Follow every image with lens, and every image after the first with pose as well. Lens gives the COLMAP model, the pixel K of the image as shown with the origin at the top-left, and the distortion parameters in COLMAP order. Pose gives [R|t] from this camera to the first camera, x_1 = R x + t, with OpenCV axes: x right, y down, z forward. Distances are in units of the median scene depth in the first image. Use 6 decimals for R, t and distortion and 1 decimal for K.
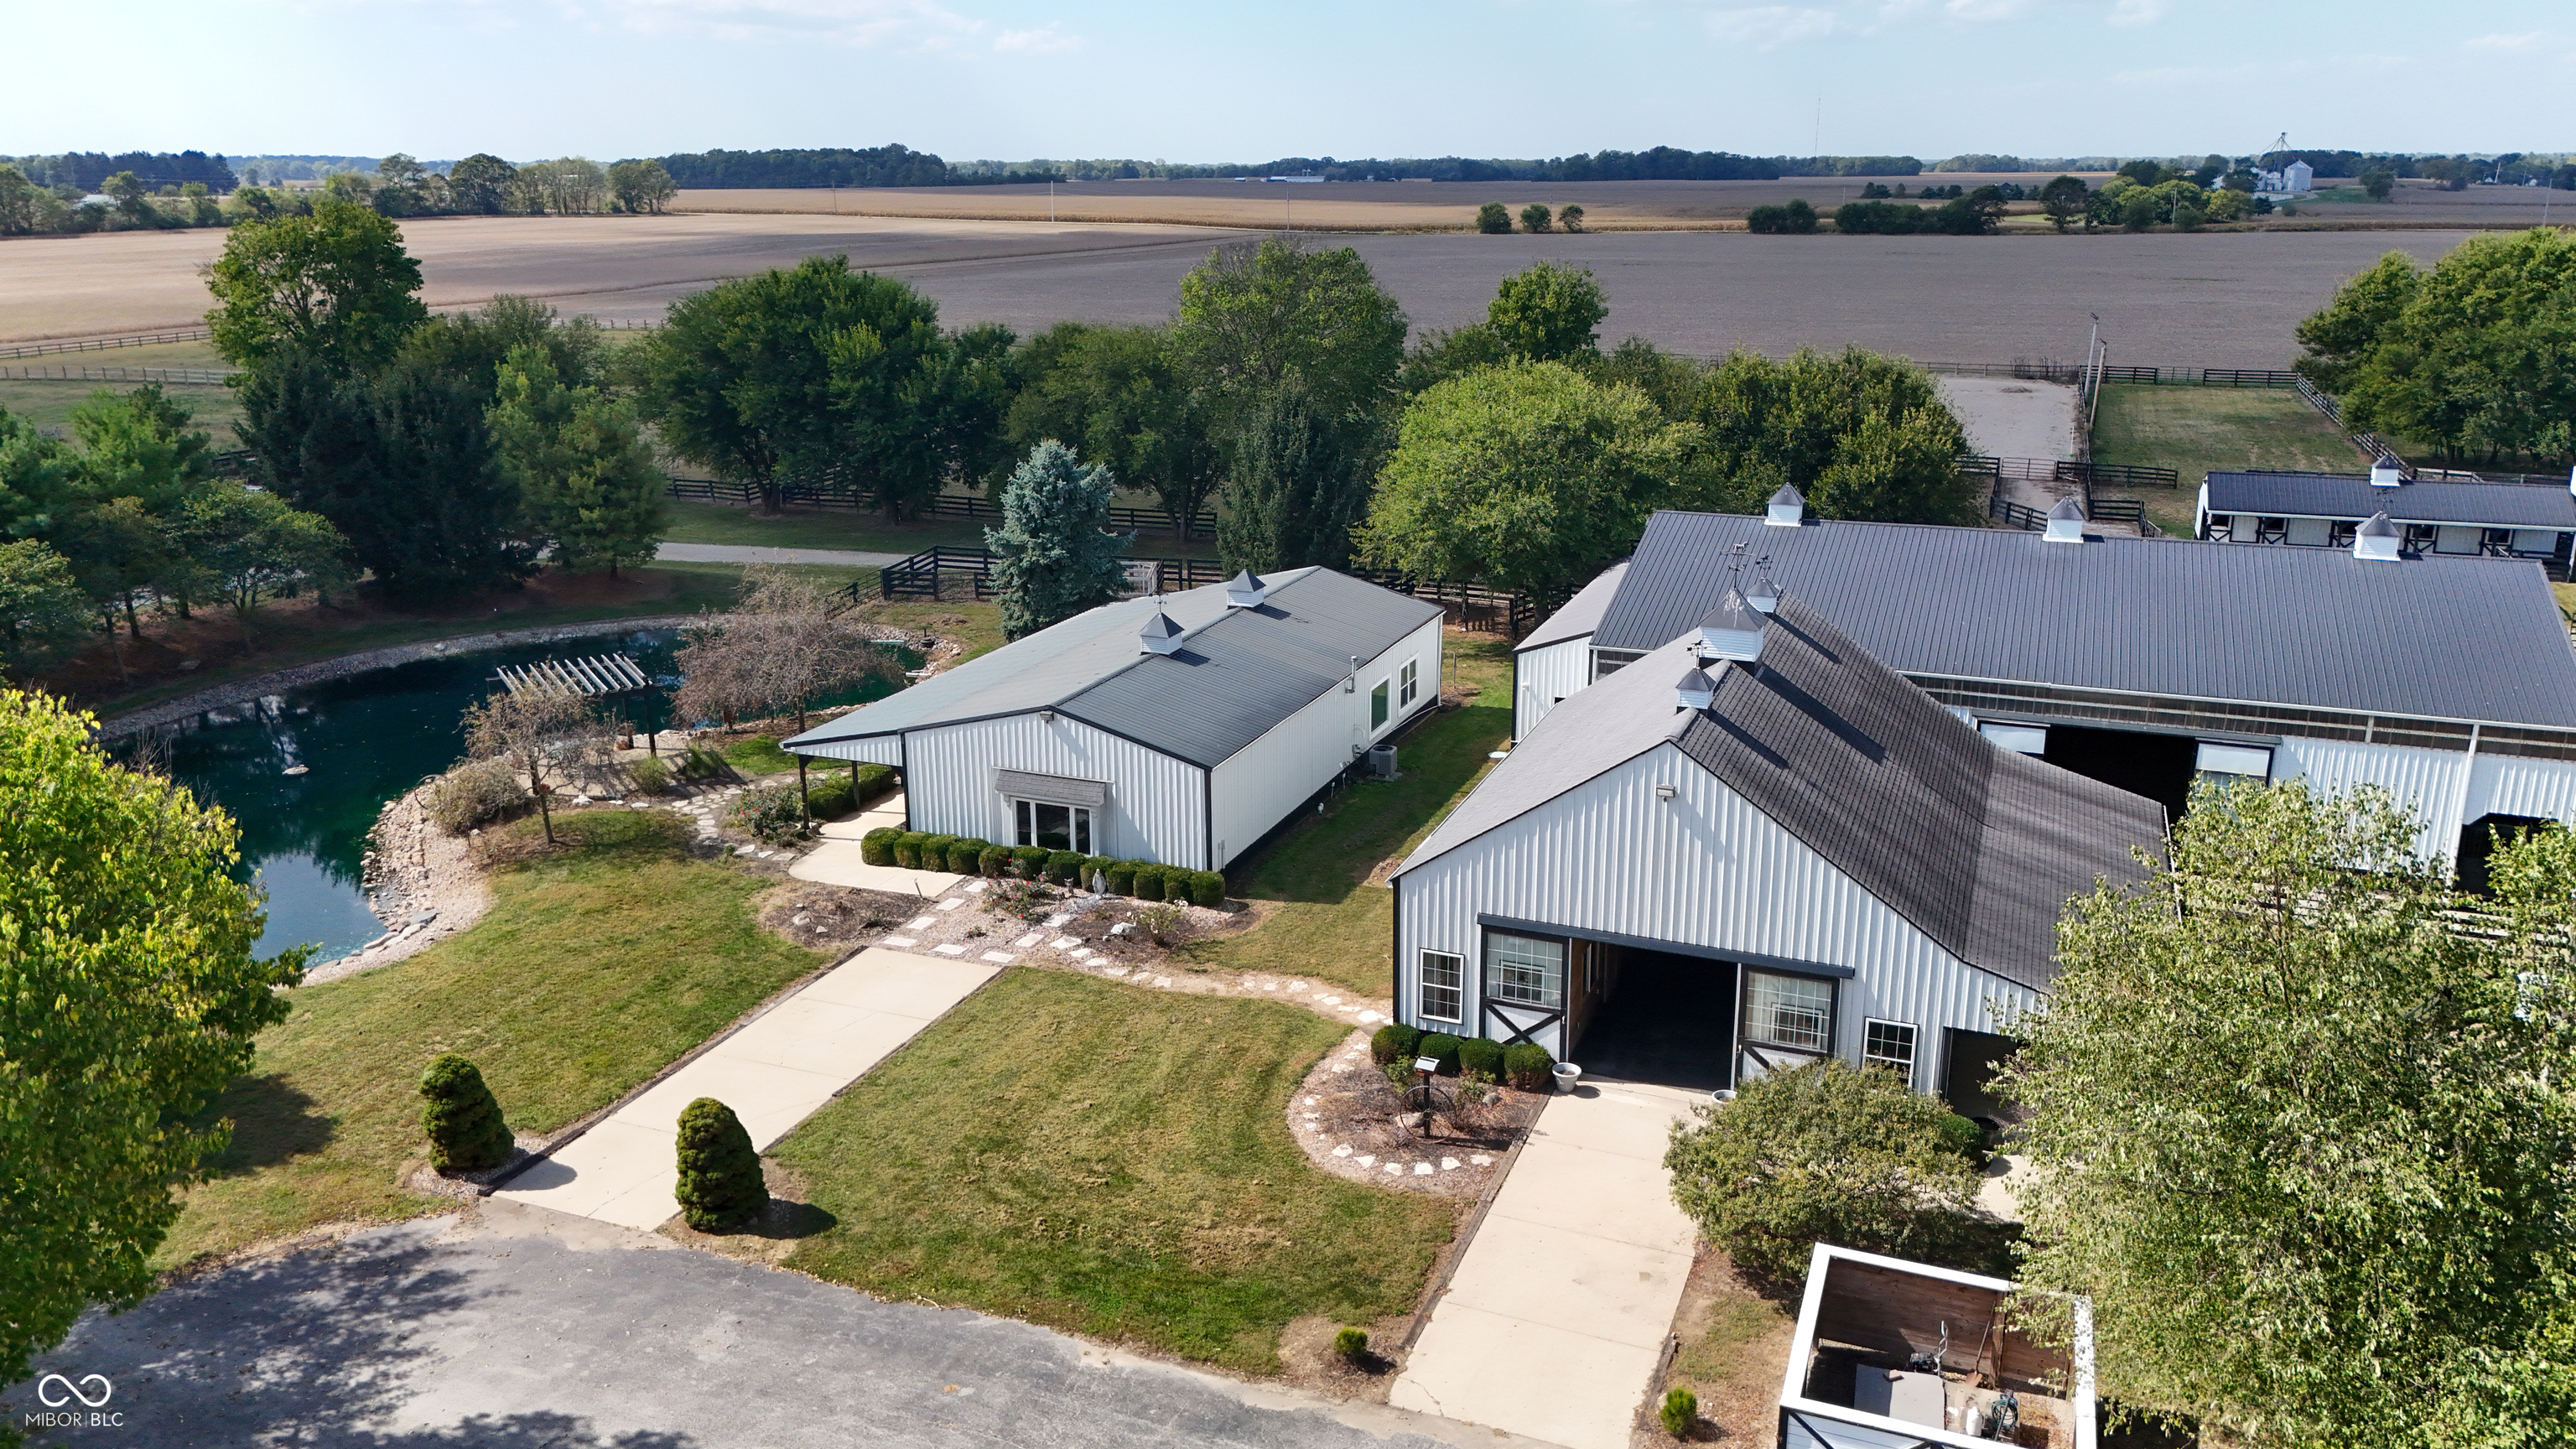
lens RADIAL K [[1886.4, 0, 1309.0], [0, 1886.4, 742.0], [0, 0, 1]] dist [0.080599, -0.097232]
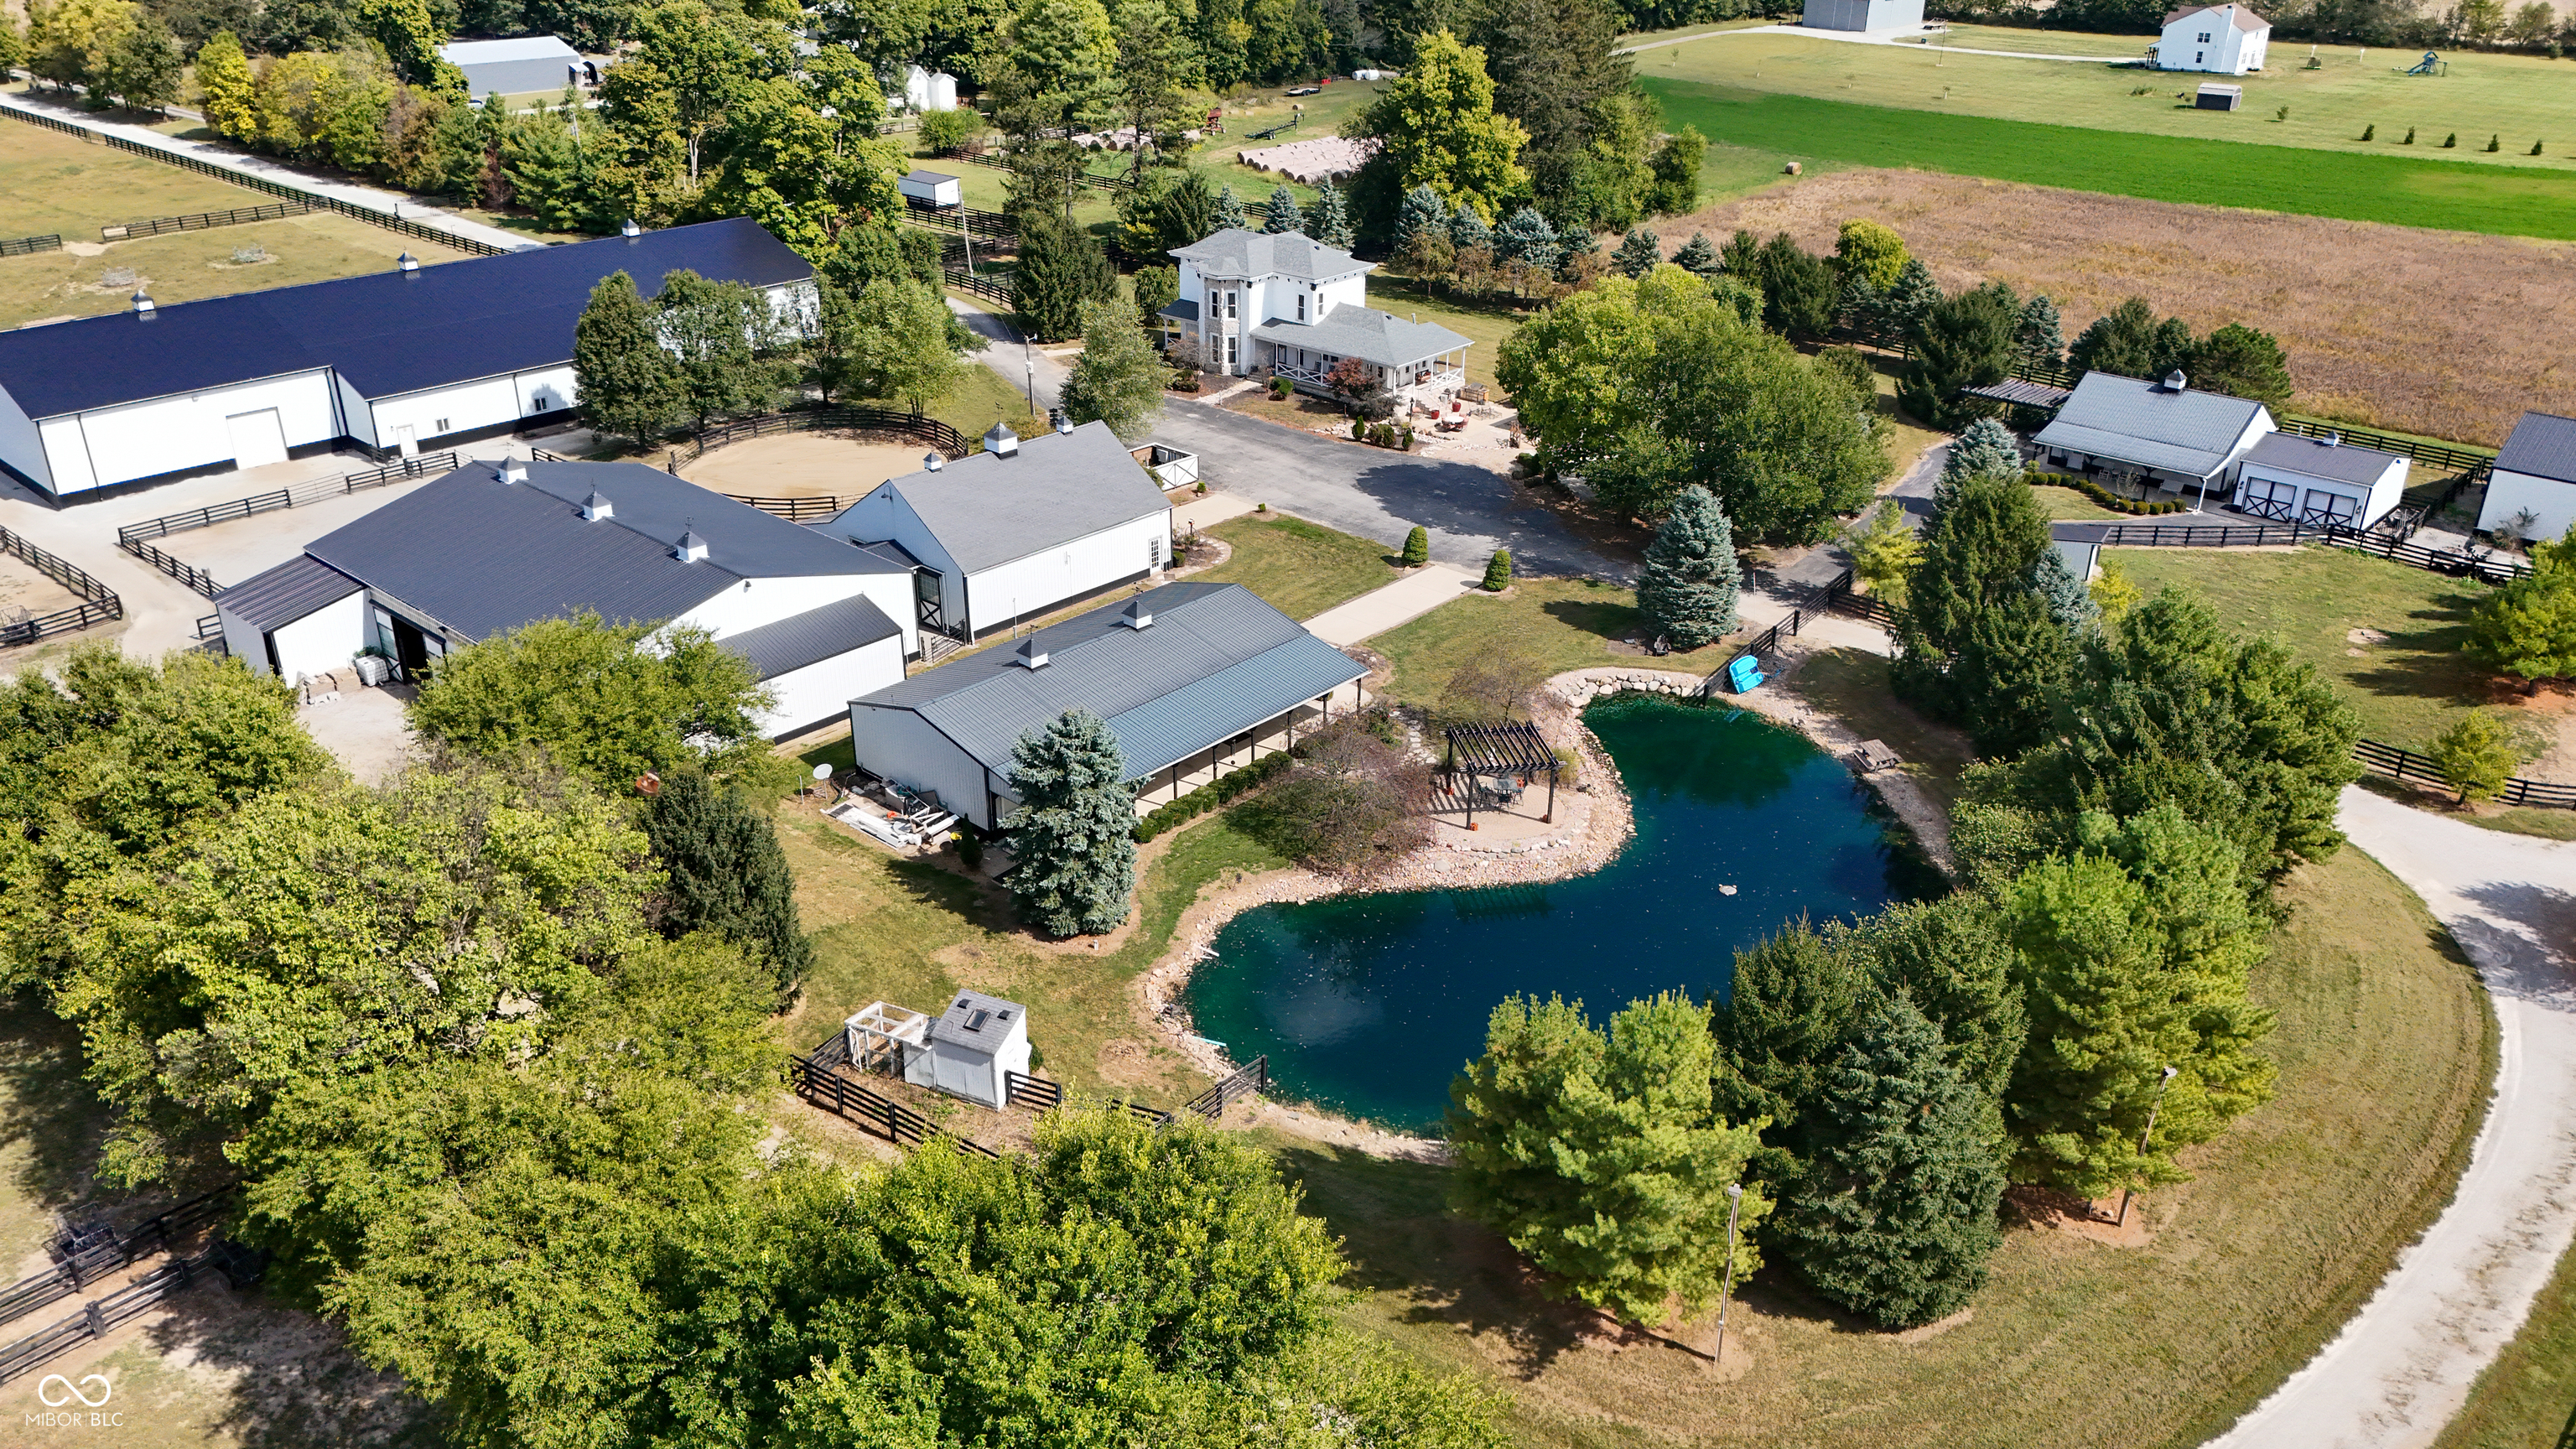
lens RADIAL K [[1886.4, 0, 1309.0], [0, 1886.4, 742.0], [0, 0, 1]] dist [0.080599, -0.097232]
pose [[-0.940460, -0.152356, 0.303845, -0.750577], [0.092582, 0.745298, 0.660272, -1.070151], [-0.327052, 0.649091, -0.686818, 2.244592]]
